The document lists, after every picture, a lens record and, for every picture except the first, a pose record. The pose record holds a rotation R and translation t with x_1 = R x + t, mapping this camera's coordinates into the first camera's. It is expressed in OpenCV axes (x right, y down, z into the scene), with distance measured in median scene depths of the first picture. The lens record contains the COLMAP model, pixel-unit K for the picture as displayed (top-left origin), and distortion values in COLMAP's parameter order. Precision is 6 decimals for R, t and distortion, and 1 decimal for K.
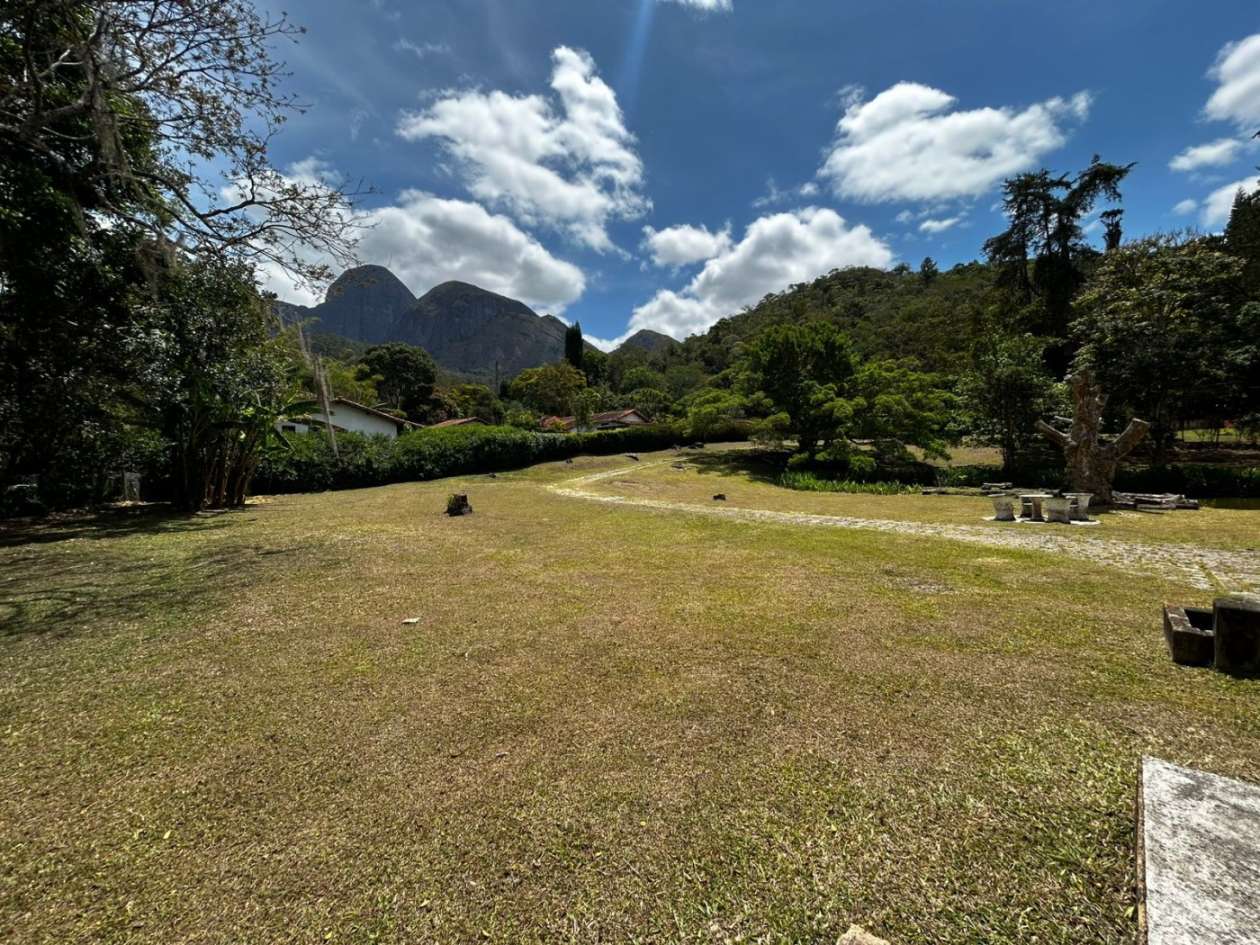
lens RADIAL K [[509.3, 0, 630.9], [0, 509.3, 469.4], [0, 0, 1]] dist [-0.001441, 0.001248]
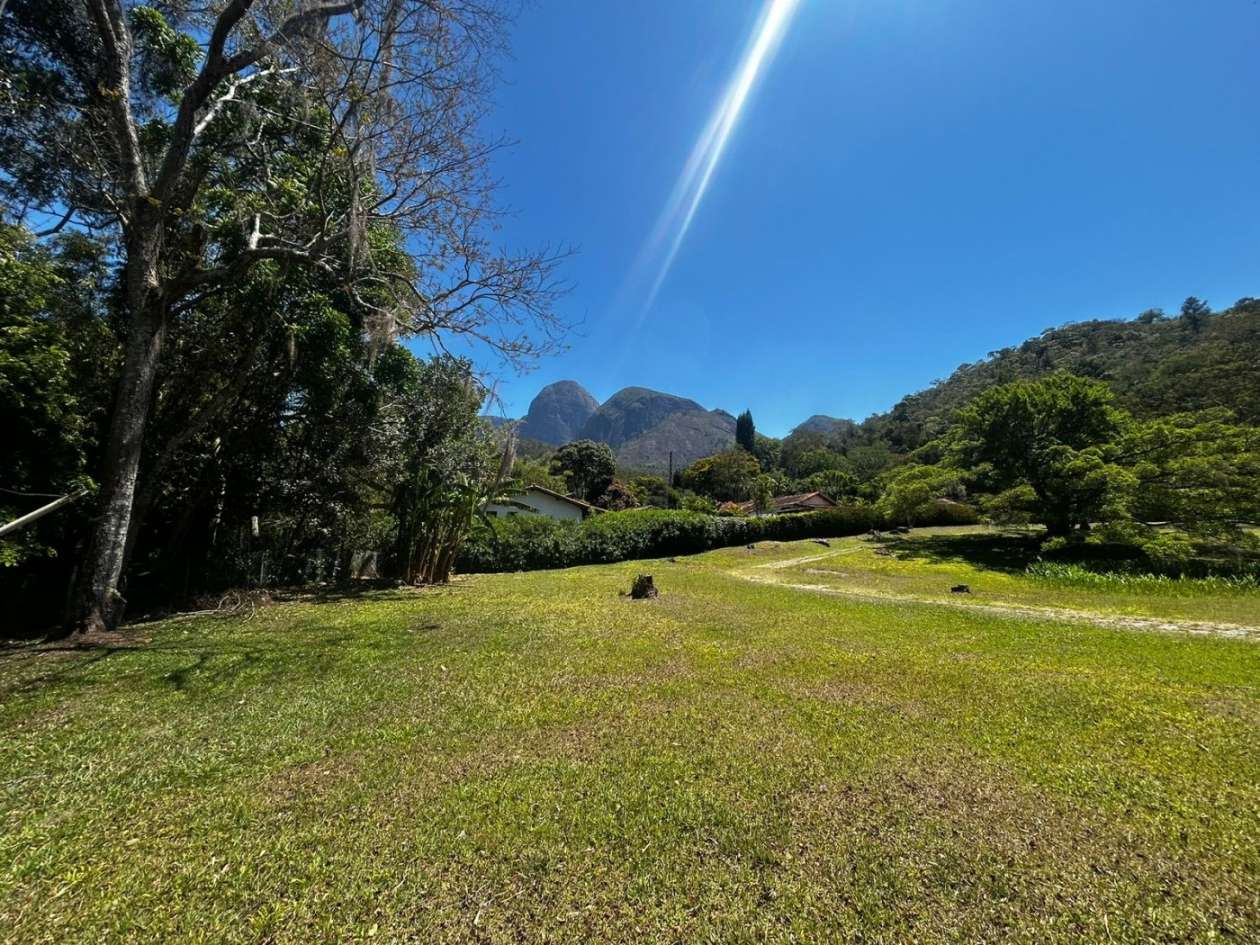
lens RADIAL K [[509.3, 0, 630.0], [0, 509.3, 472.5], [0, 0, 1]] dist [-0.001348, 0.000269]
pose [[0.944528, -0.040835, -0.325883, -0.020437], [-0.014316, 0.986178, -0.165067, 0.006926], [0.328119, 0.160576, 0.930888, 0.042398]]
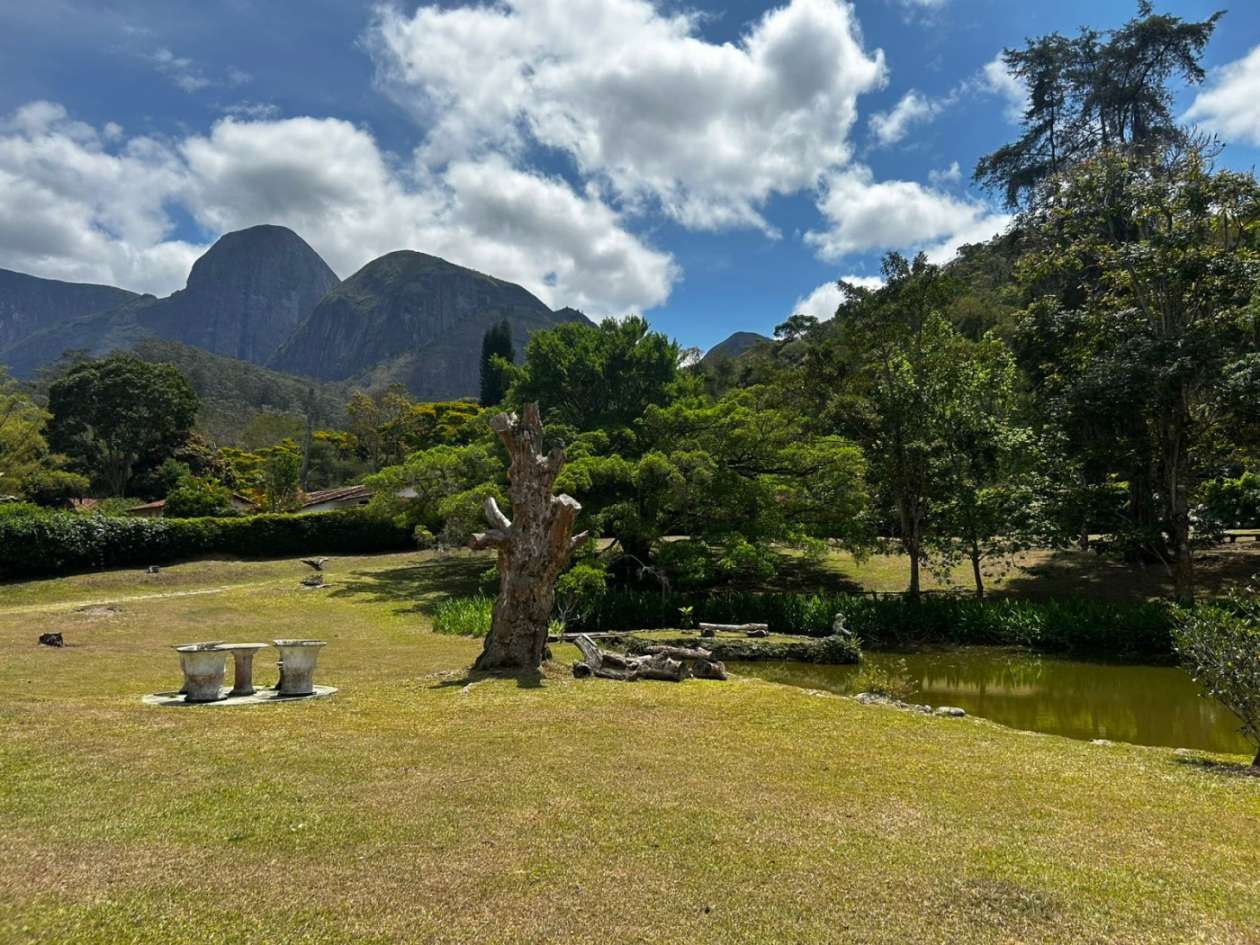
lens RADIAL K [[951.1, 0, 630.0], [0, 951.1, 472.5], [0, 0, 1]] dist [0.057494, -0.072373]
pose [[0.997041, 0.005322, -0.076688, 0.442049], [-0.014457, 0.992781, -0.119063, -0.004716], [0.075501, 0.119819, 0.989921, 0.027709]]
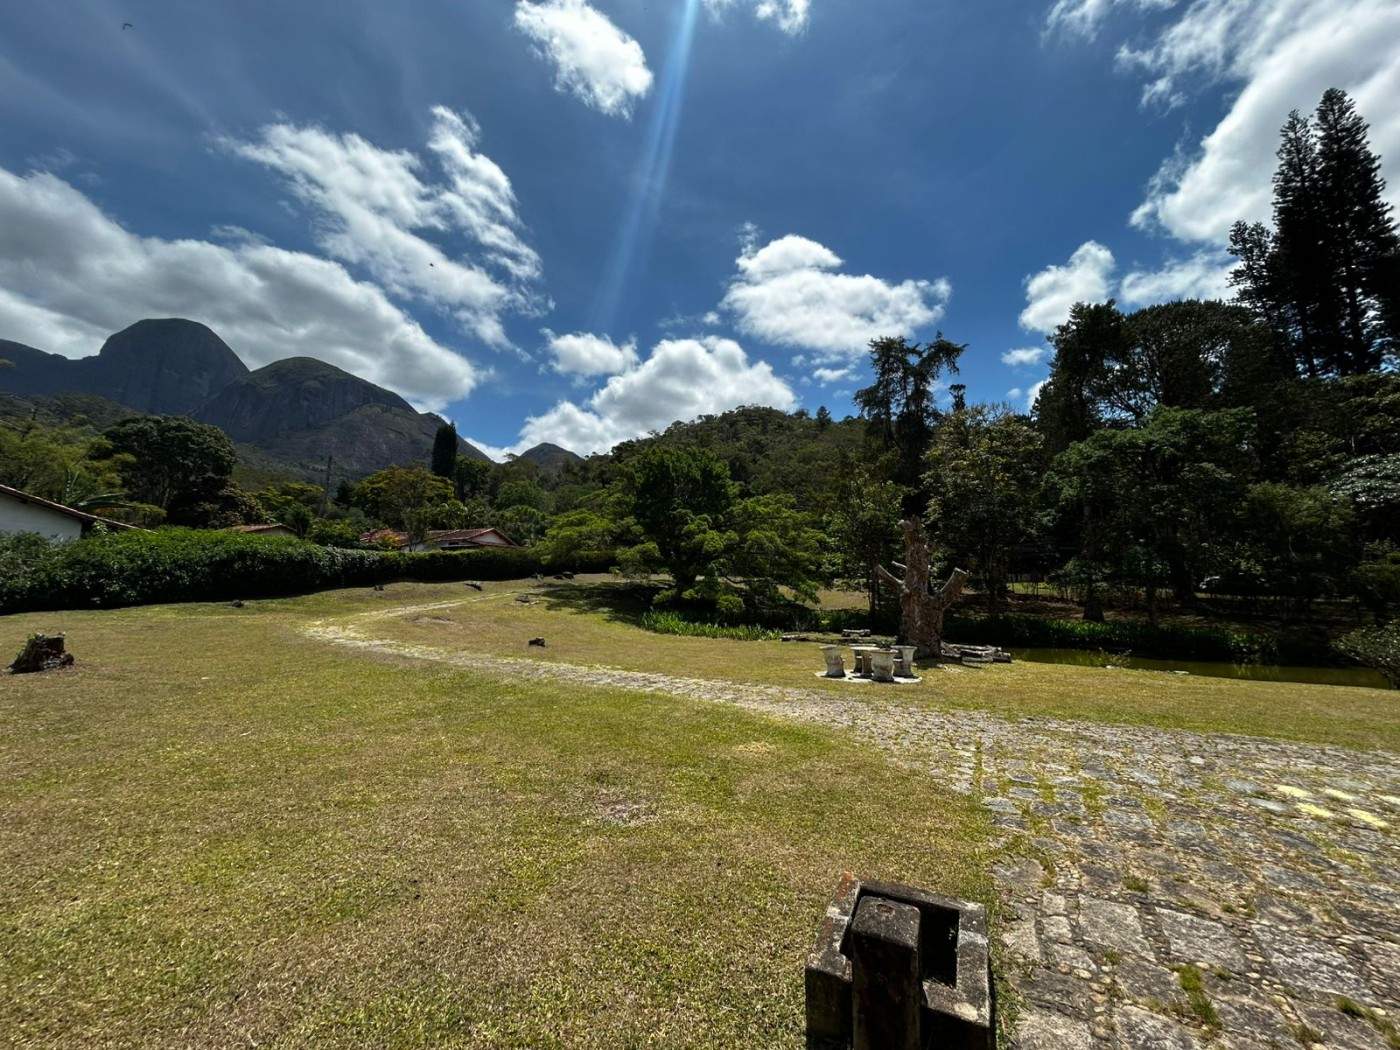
lens RADIAL K [[568.0, 0, 704.5], [0, 568.0, 531.6], [0, 0, 1]] dist [0.008716, -0.000498]
pose [[0.948234, 0.071845, 0.309338, 0.067959], [-0.032290, 0.990837, -0.131148, -0.003798], [-0.315926, 0.114370, 0.941865, 0.040907]]
